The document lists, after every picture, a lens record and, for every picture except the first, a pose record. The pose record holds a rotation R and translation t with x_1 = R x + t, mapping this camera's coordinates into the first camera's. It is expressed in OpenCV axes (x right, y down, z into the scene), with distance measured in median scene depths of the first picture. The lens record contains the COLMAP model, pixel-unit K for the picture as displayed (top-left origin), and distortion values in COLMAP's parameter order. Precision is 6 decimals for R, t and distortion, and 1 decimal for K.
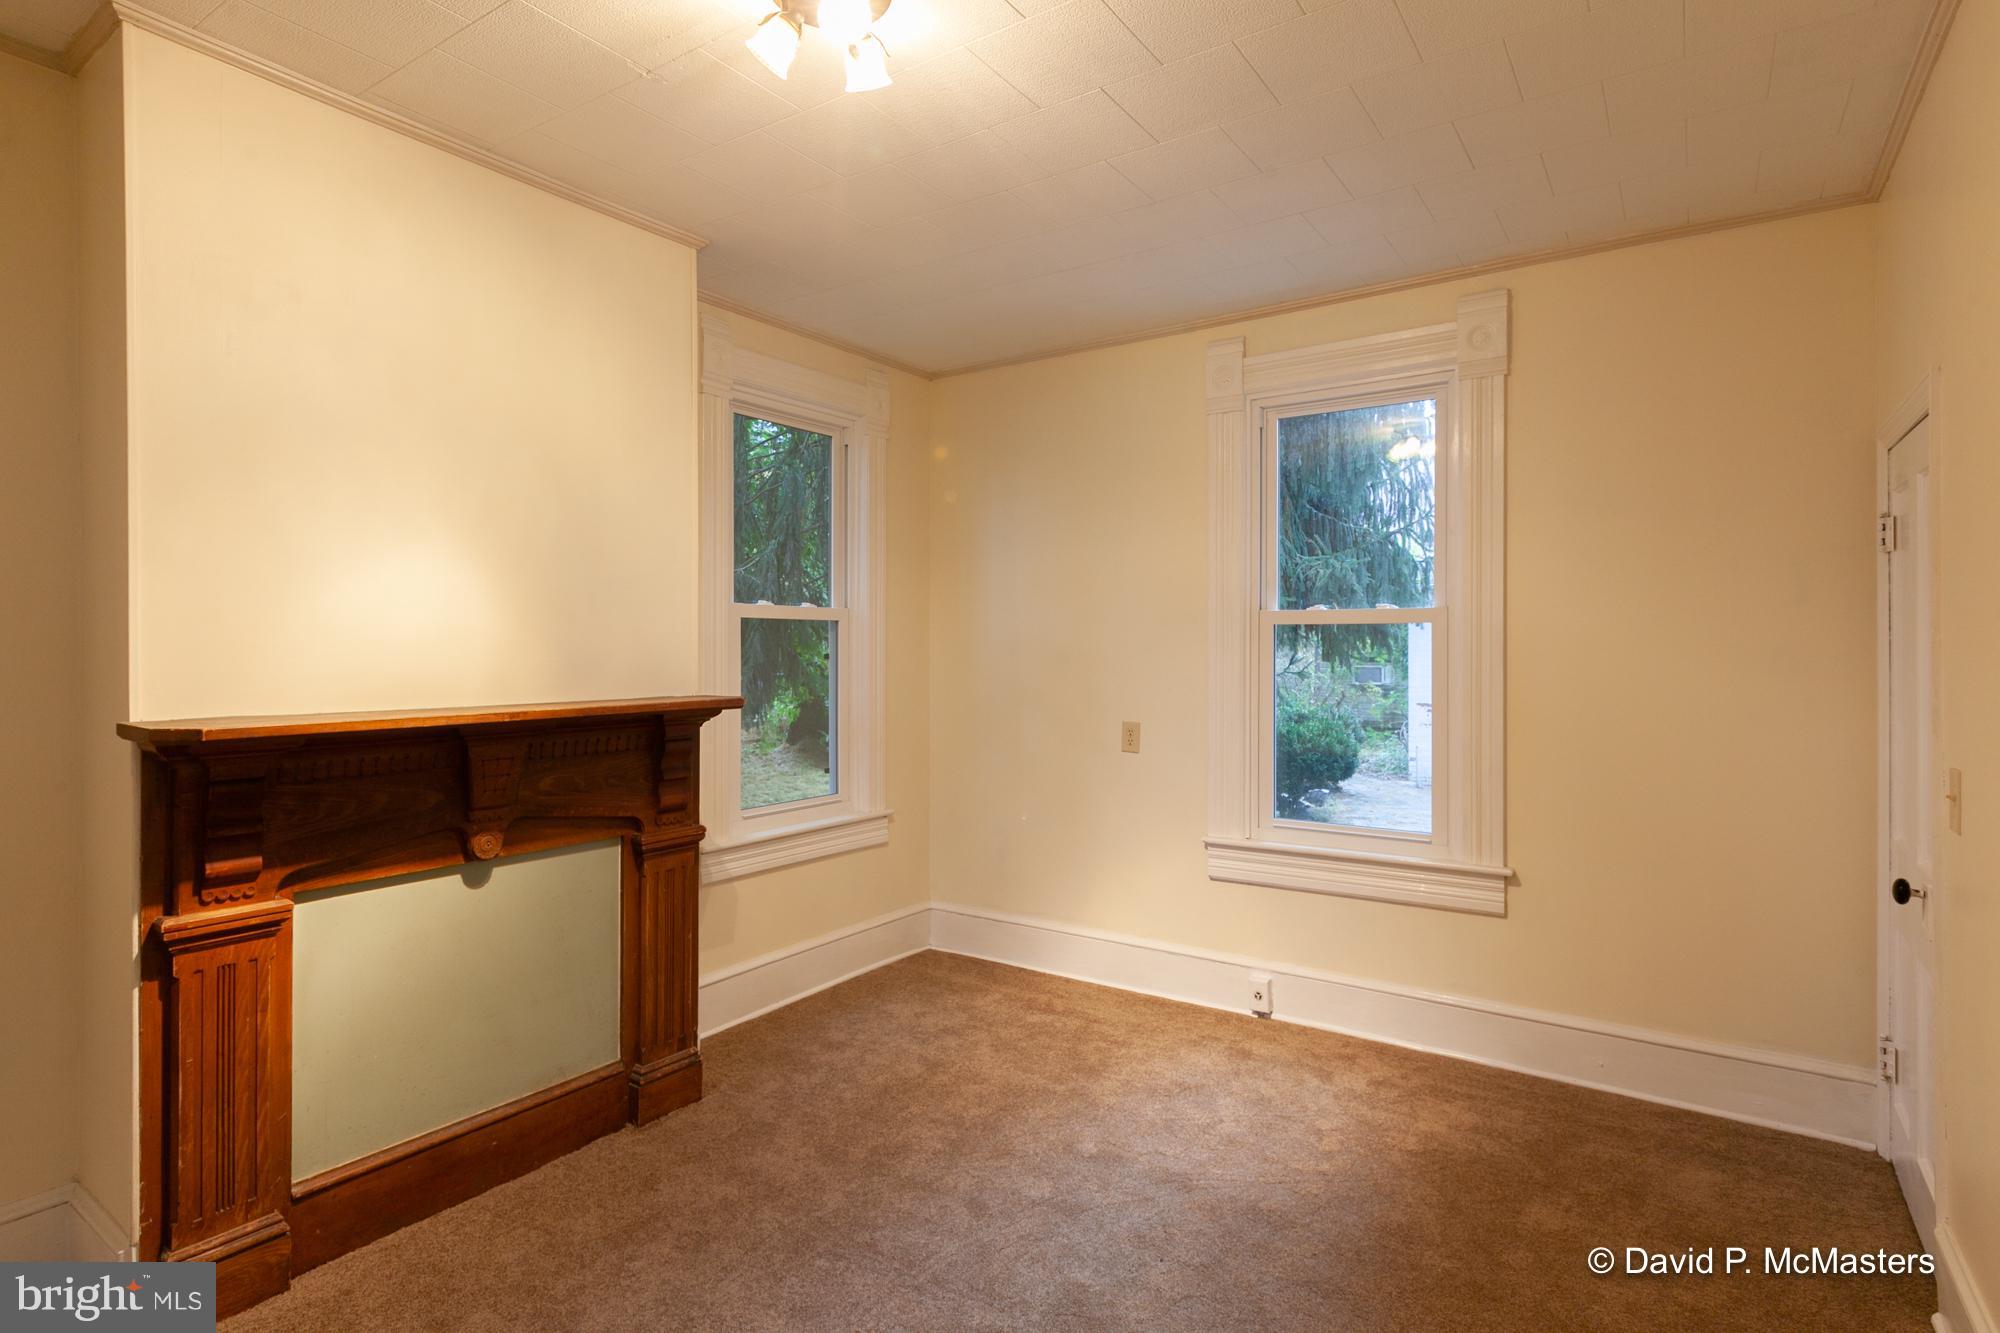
lens RADIAL K [[1023.8, 0, 1000.0], [0, 1023.8, 666.5], [0, 0, 1]] dist [-0.001489, -0.000653]
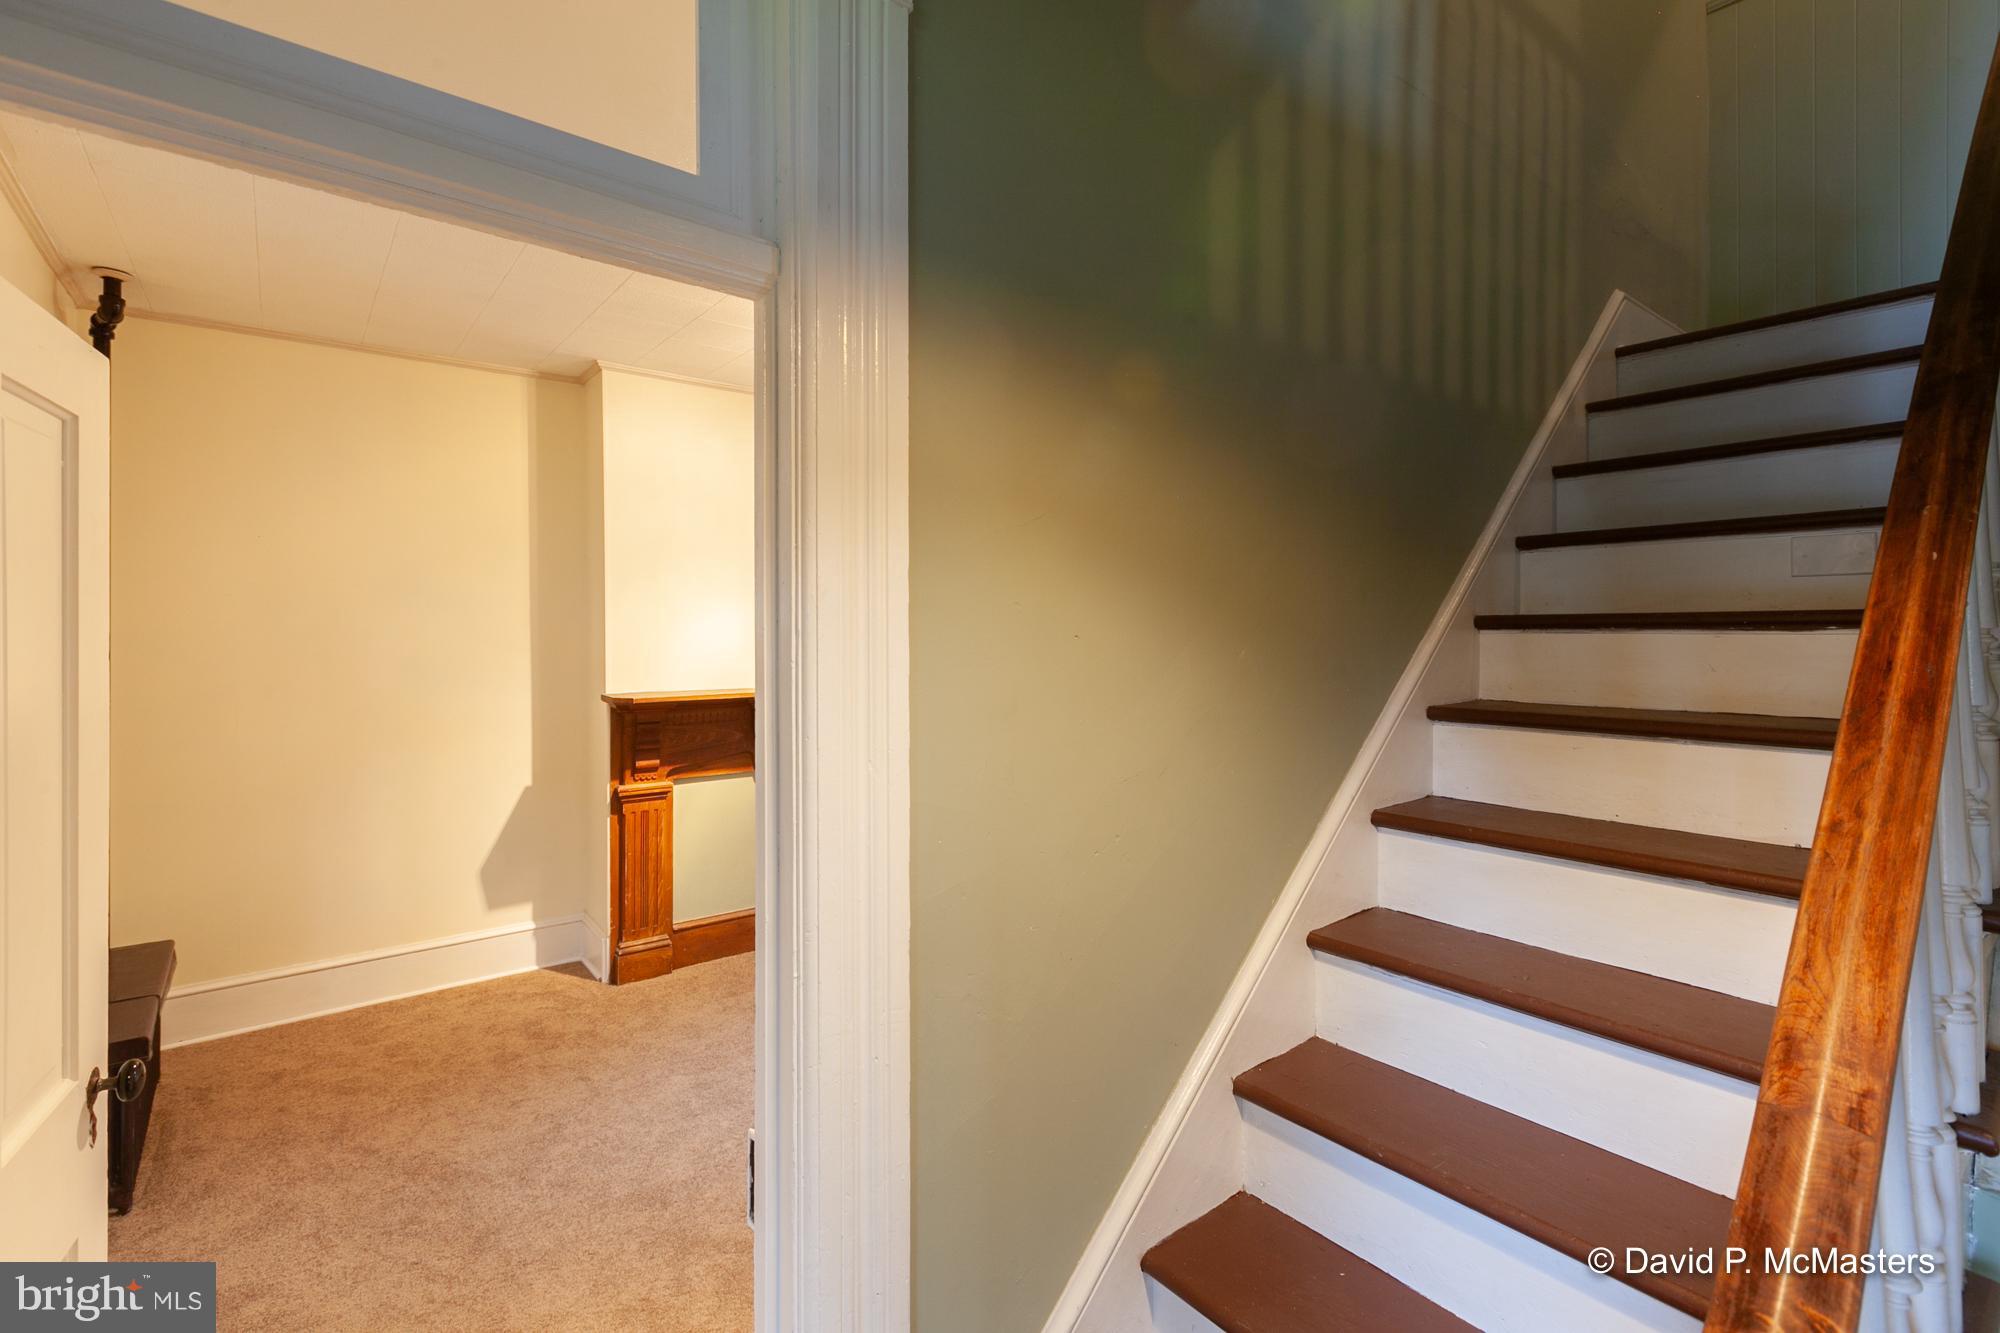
lens RADIAL K [[888.2, 0, 994.5], [0, 888.2, 657.4], [0, 0, 1]] dist [0.001129, 0.000058]
pose [[0.957047, 0.006233, -0.289865, 0.448861], [-0.003170, 0.999934, 0.011037, -0.043505], [0.289915, -0.009644, 0.957004, -0.523884]]
